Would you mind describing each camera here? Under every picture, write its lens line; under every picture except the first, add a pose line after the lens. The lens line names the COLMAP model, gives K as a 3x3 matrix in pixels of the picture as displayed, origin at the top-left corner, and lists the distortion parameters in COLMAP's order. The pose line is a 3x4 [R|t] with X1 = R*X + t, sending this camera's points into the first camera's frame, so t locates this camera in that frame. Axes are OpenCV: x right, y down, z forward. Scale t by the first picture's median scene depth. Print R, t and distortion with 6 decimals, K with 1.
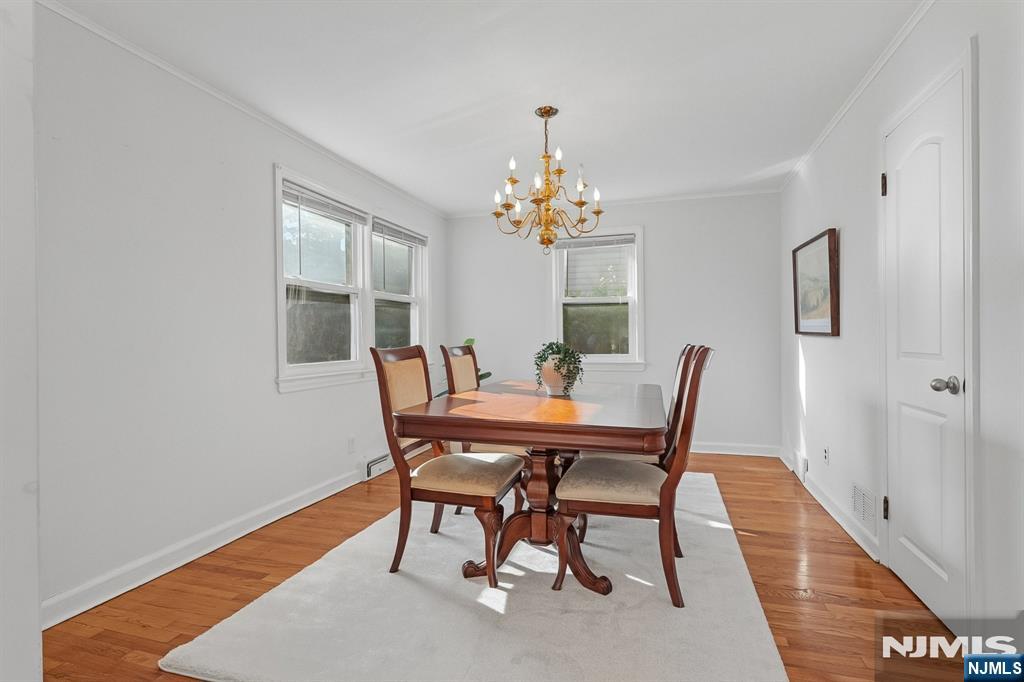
lens RADIAL K [[478.3, 0, 519.6], [0, 478.3, 344.6], [0, 0, 1]] dist [-0.001389, 0.000168]
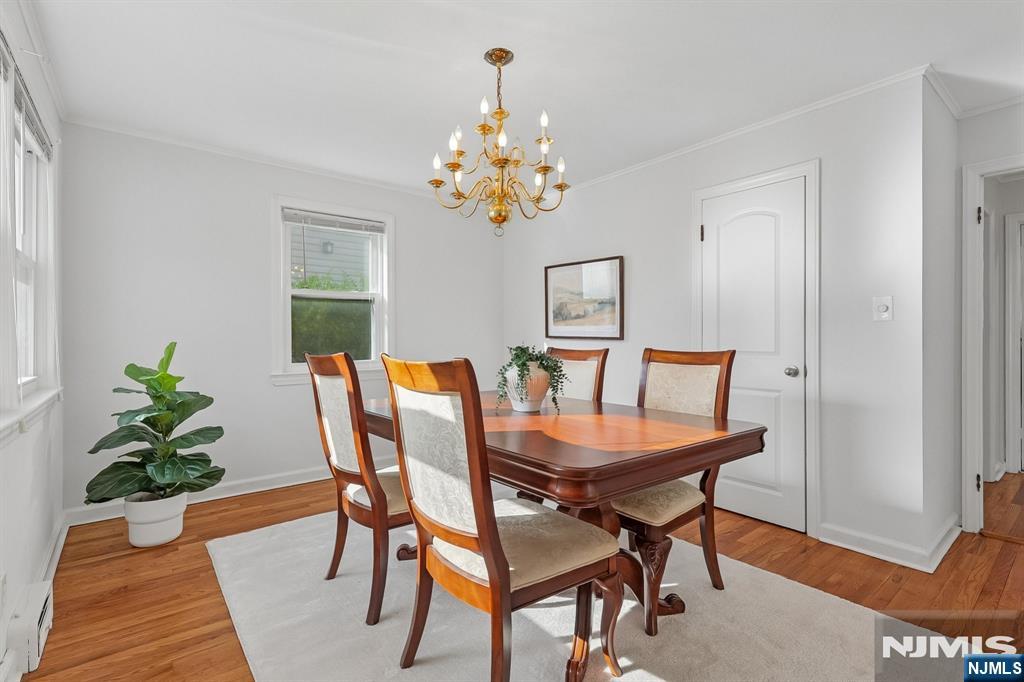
lens RADIAL K [[475.4, 0, 512.0], [0, 475.4, 341.0], [0, 0, 1]] dist [-0.001675, 0.000031]
pose [[0.579960, 0.001483, 0.814644, -0.542142], [0.009850, 0.999912, -0.008833, -0.006588], [-0.814586, 0.013147, 0.579894, 0.499428]]
